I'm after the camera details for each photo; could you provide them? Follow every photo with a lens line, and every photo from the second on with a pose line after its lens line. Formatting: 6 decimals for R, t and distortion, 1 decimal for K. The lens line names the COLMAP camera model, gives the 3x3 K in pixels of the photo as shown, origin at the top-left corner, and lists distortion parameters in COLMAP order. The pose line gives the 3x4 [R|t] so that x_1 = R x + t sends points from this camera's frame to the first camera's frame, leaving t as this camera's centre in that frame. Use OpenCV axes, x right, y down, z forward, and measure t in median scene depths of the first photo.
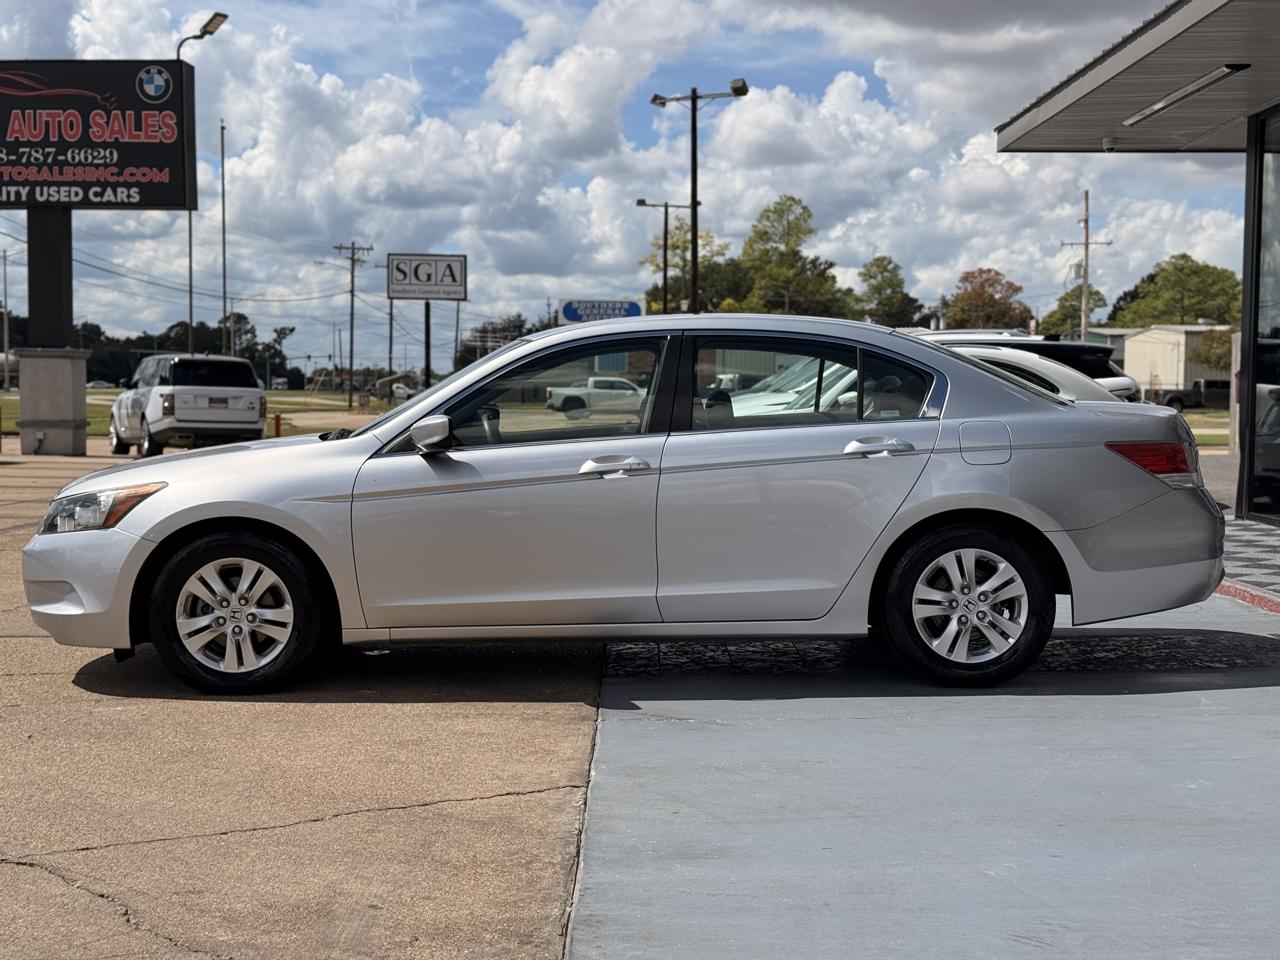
lens RADIAL K [[1766.2, 0, 640.0], [0, 1766.2, 480.0], [0, 0, 1]] dist [0.216784, -0.547963]
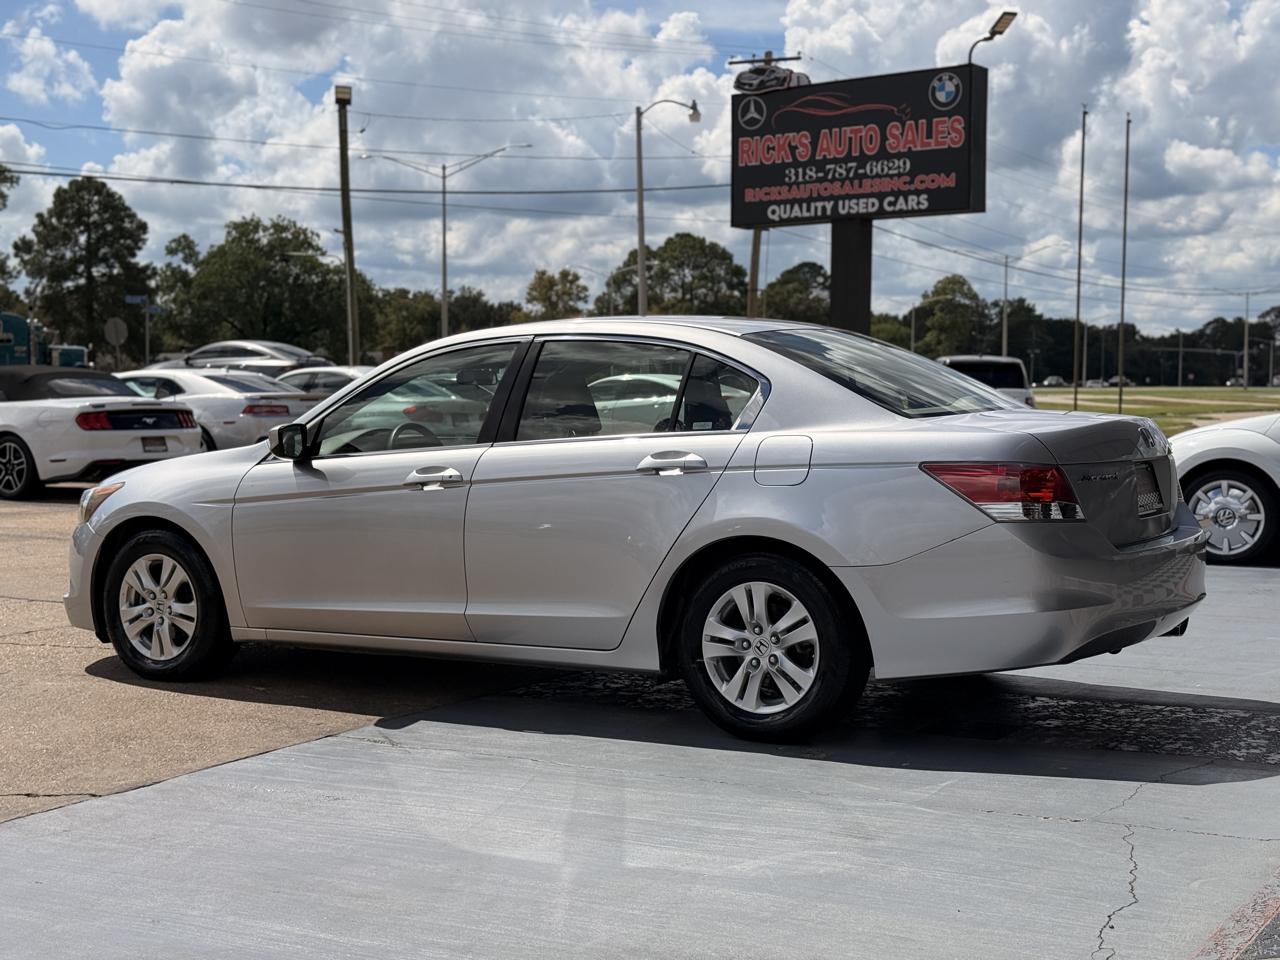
lens RADIAL K [[1766.2, 0, 640.0], [0, 1766.2, 480.0], [0, 0, 1]] dist [0.216784, -0.547963]
pose [[0.843540, 0.023638, -0.536546, 0.132738], [-0.023099, 0.999703, 0.007727, -0.003650], [0.536570, 0.005876, 0.843836, 0.053129]]
